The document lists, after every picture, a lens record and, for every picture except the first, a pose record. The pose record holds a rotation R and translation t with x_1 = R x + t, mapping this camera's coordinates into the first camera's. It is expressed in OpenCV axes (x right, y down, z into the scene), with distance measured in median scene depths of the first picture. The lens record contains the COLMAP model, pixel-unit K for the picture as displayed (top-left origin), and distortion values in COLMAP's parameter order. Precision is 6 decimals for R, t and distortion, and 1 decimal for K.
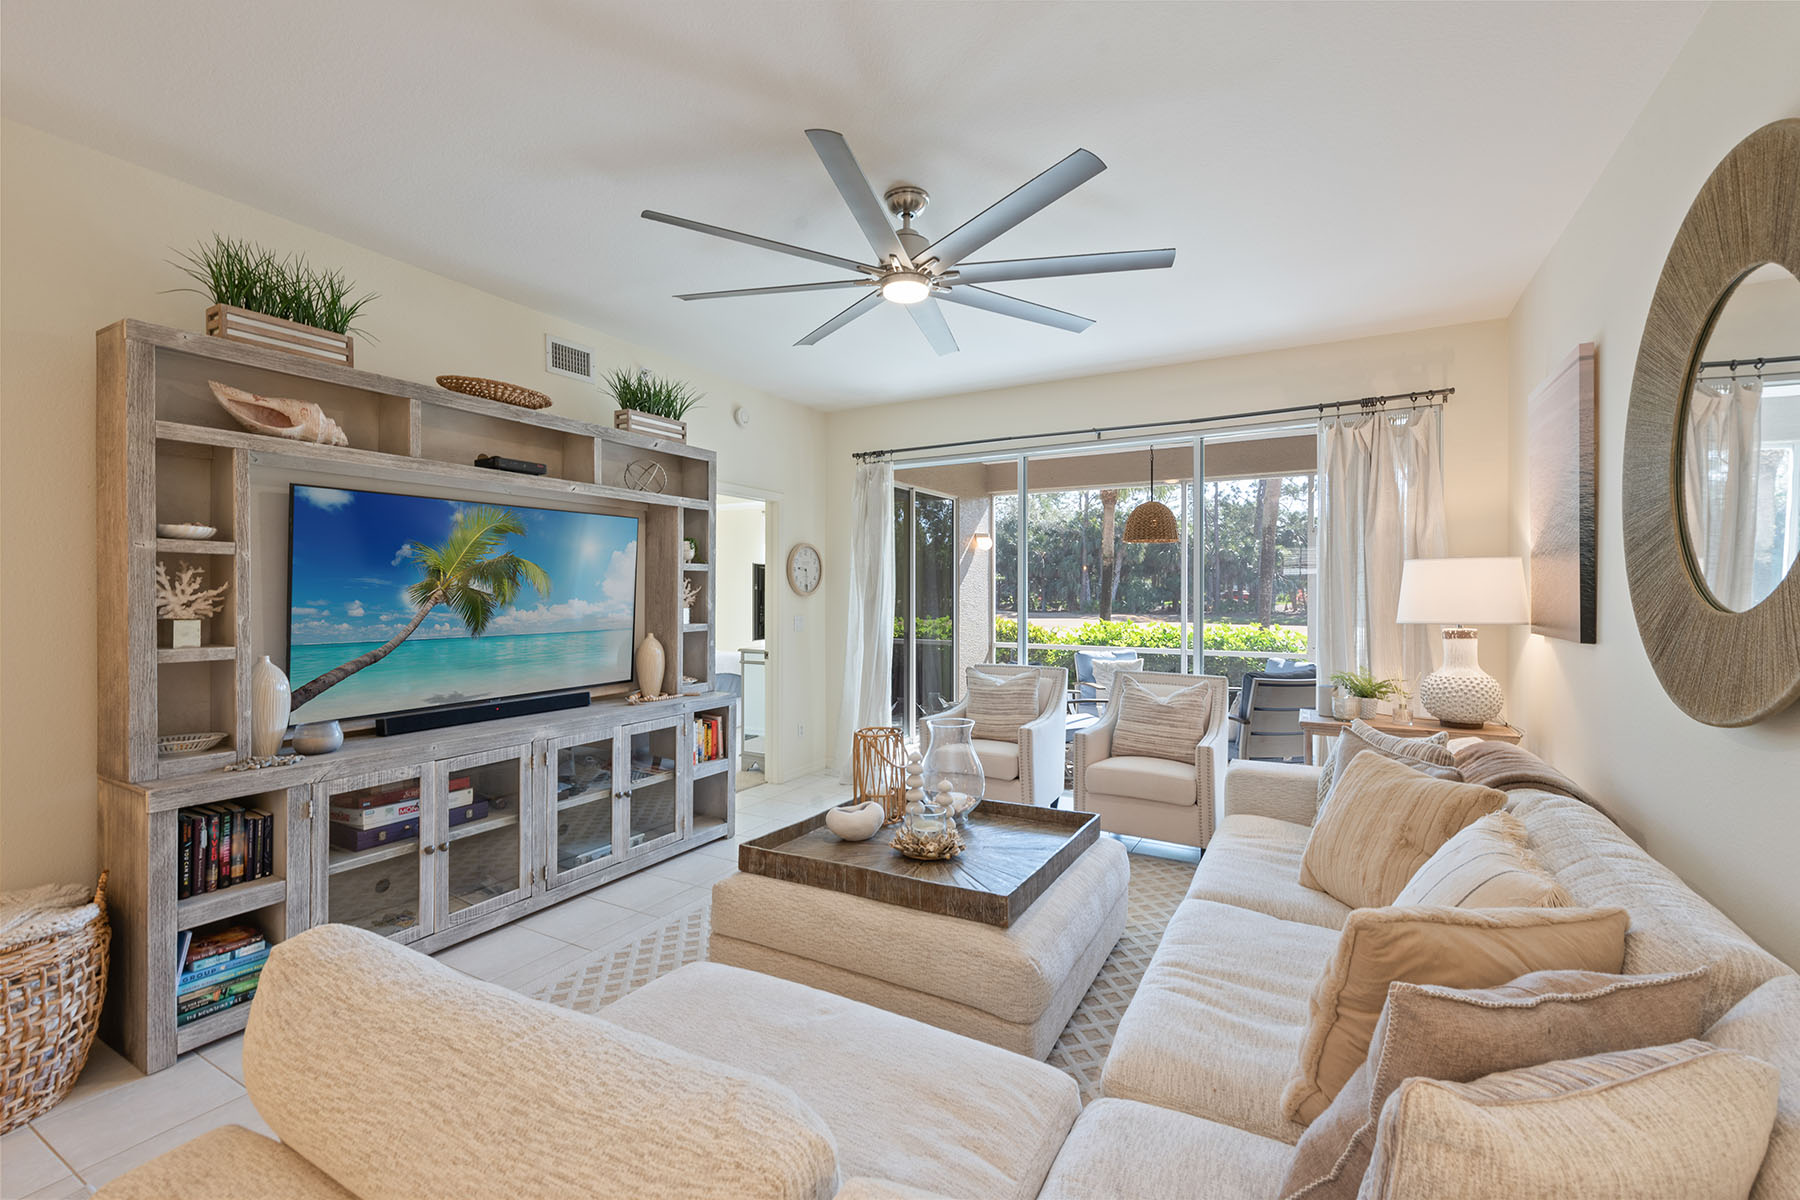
lens RADIAL K [[757.5, 0, 898.3], [0, 757.5, 592.6], [0, 0, 1]] dist [-0.000184, -0.000867]
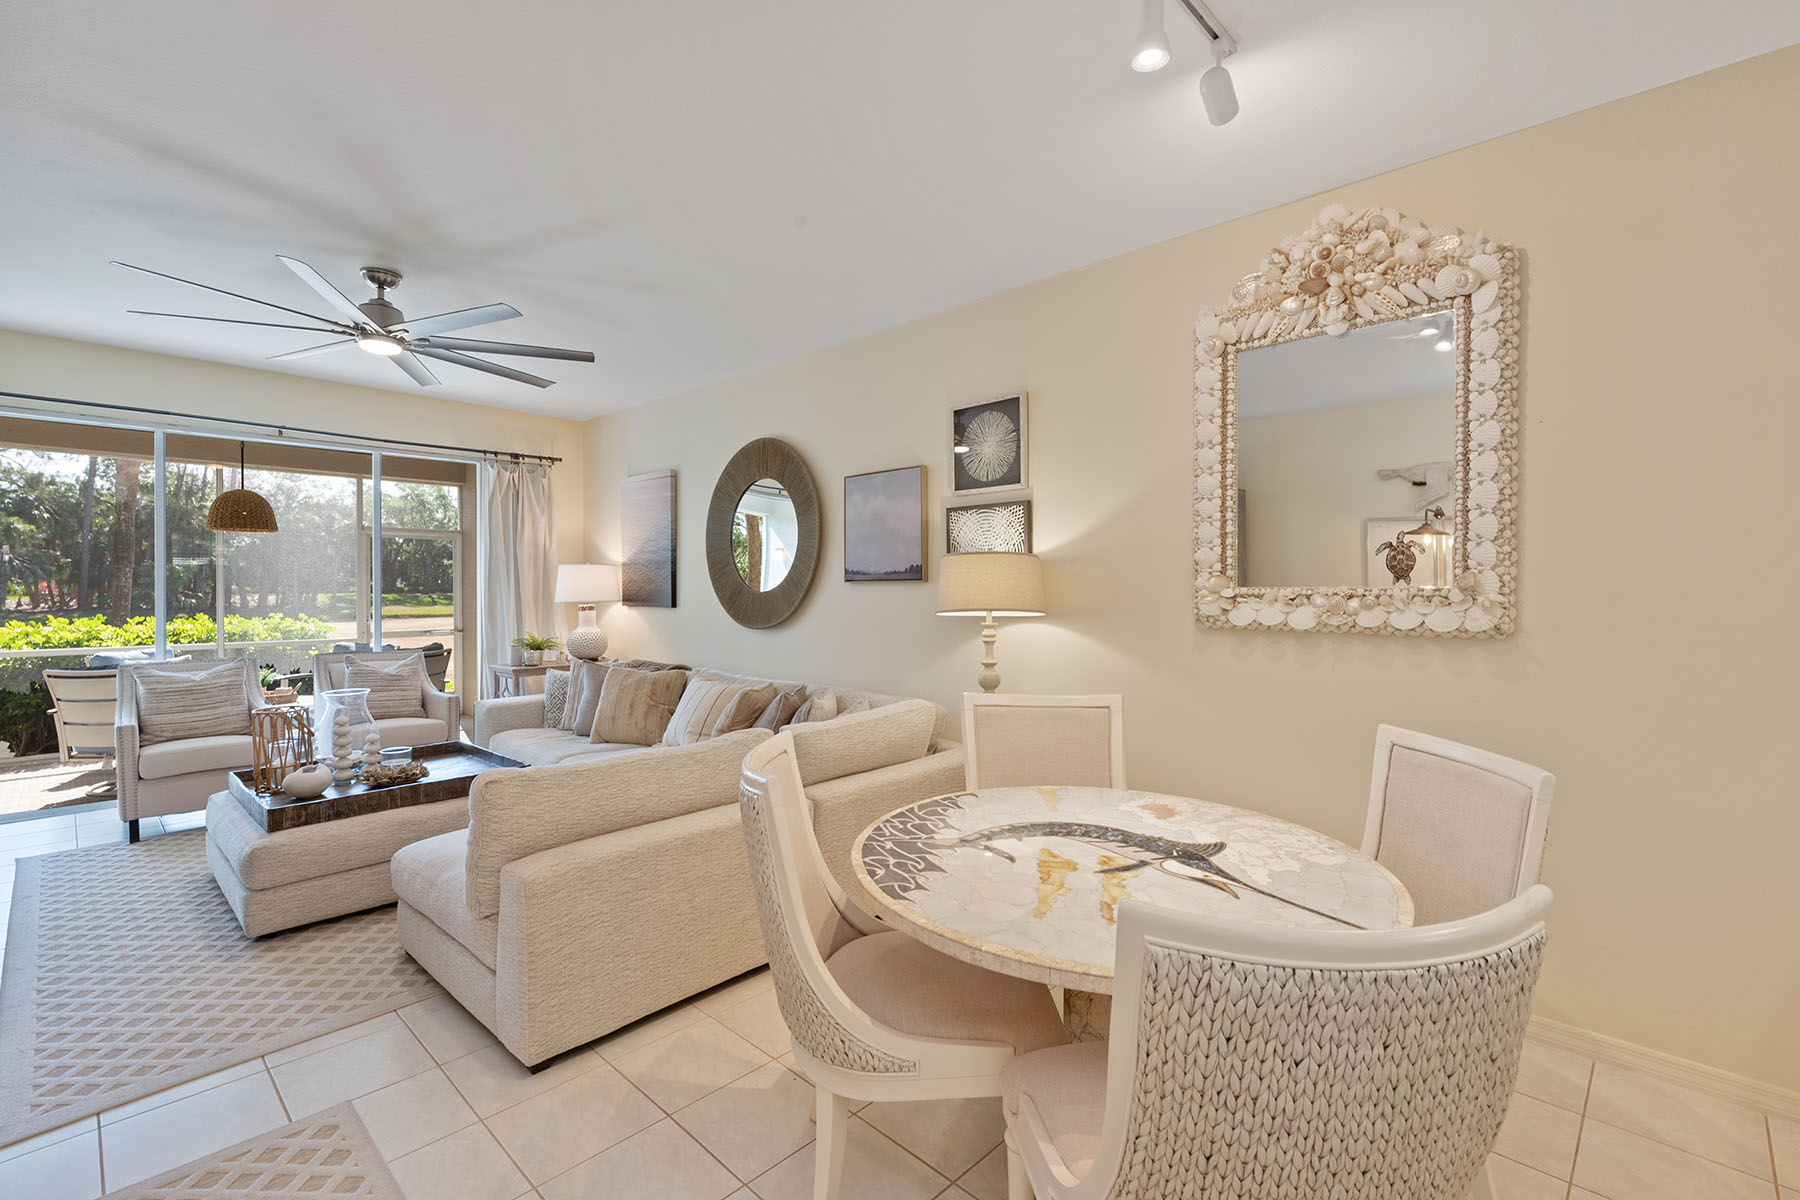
lens RADIAL K [[800.6, 0, 898.0], [0, 800.6, 595.4], [0, 0, 1]] dist [0.014710, -0.001188]
pose [[0.245789, -0.012080, 0.969248, -0.768455], [-0.002558, 0.999911, 0.013111, 0.000155], [-0.969320, -0.005701, 0.245736, -0.127212]]
